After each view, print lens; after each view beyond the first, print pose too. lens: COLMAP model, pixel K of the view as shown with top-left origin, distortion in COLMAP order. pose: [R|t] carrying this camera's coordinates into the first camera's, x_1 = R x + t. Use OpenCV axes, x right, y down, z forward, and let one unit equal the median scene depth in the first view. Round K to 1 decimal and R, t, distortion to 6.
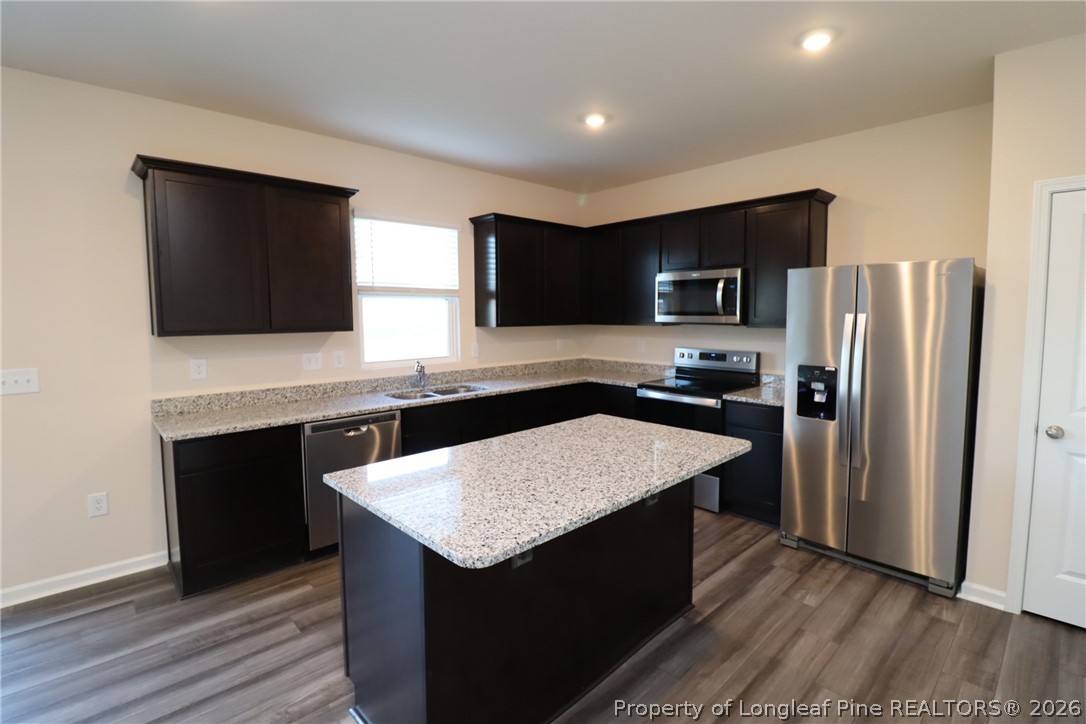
lens RADIAL K [[503.5, 0, 552.3], [0, 503.5, 349.4], [0, 0, 1]] dist [-0.001567, -0.010639]
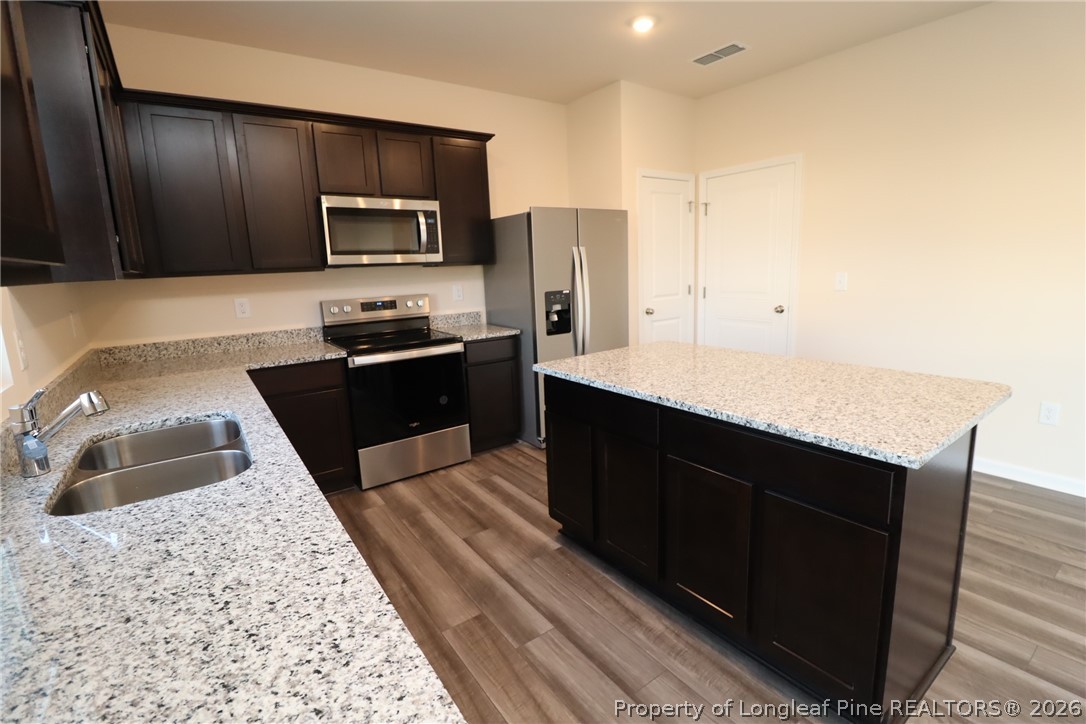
lens RADIAL K [[503.5, 0, 560.4], [0, 503.5, 351.4], [0, 0, 1]] dist [-0.001567, -0.010639]
pose [[0.121375, -0.173698, 0.977291, -0.555191], [0.109631, 0.980892, 0.160723, -0.014504], [-0.986534, 0.087634, 0.138099, 0.678372]]
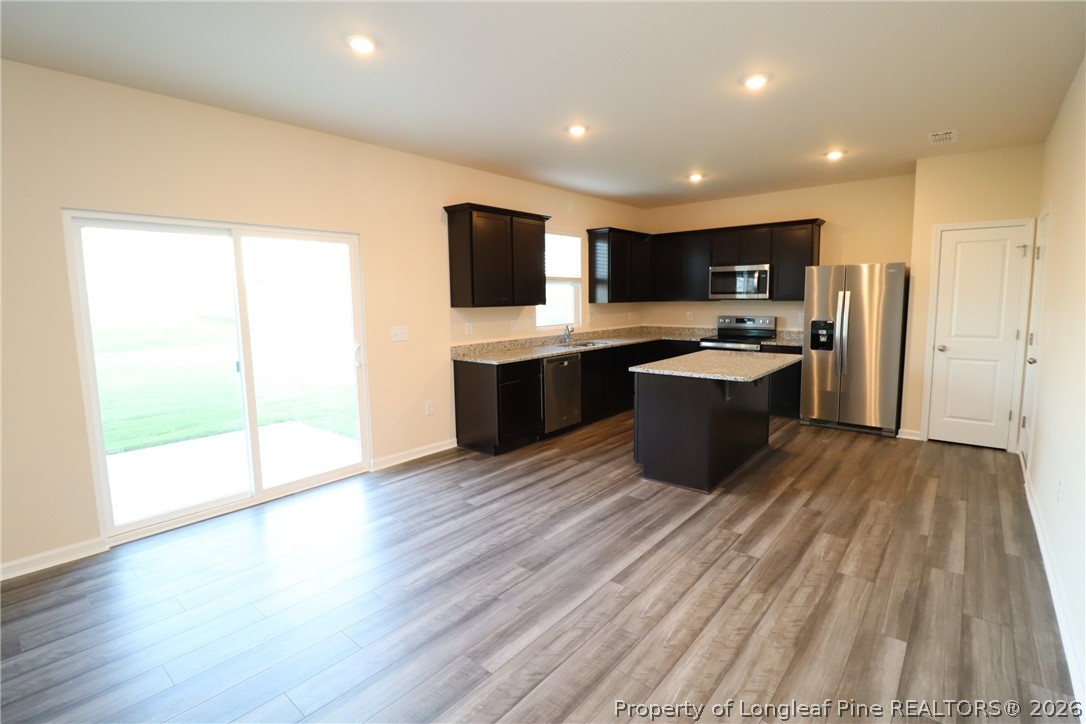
lens RADIAL K [[503.5, 0, 550.8], [0, 503.5, 350.3], [0, 0, 1]] dist [-0.001567, -0.010639]
pose [[0.993741, -0.020604, 0.109794, -0.516886], [0.016980, 0.999283, 0.033840, 0.049471], [-0.110413, -0.031764, 0.993378, -0.552128]]
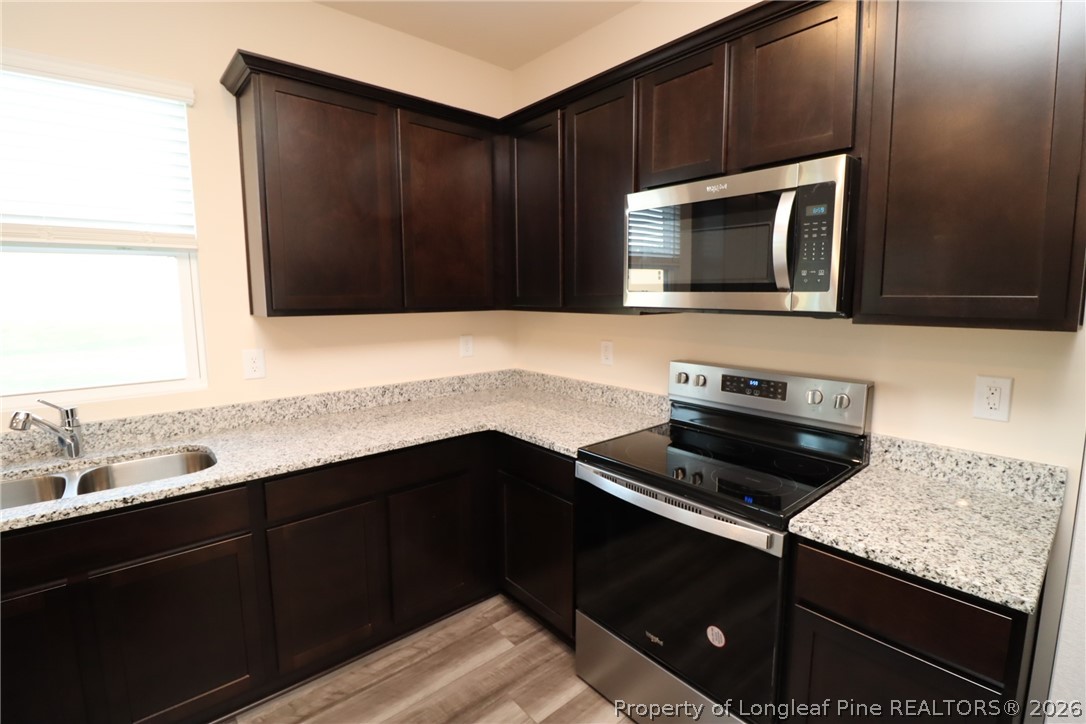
lens RADIAL K [[503.5, 0, 553.3], [0, 503.5, 355.6], [0, 0, 1]] dist [-0.001567, -0.010639]
pose [[0.999400, 0.006608, -0.034001, 0.183371], [-0.004898, 0.998731, 0.050118, -0.038603], [0.034289, -0.049921, 0.998164, 0.640313]]
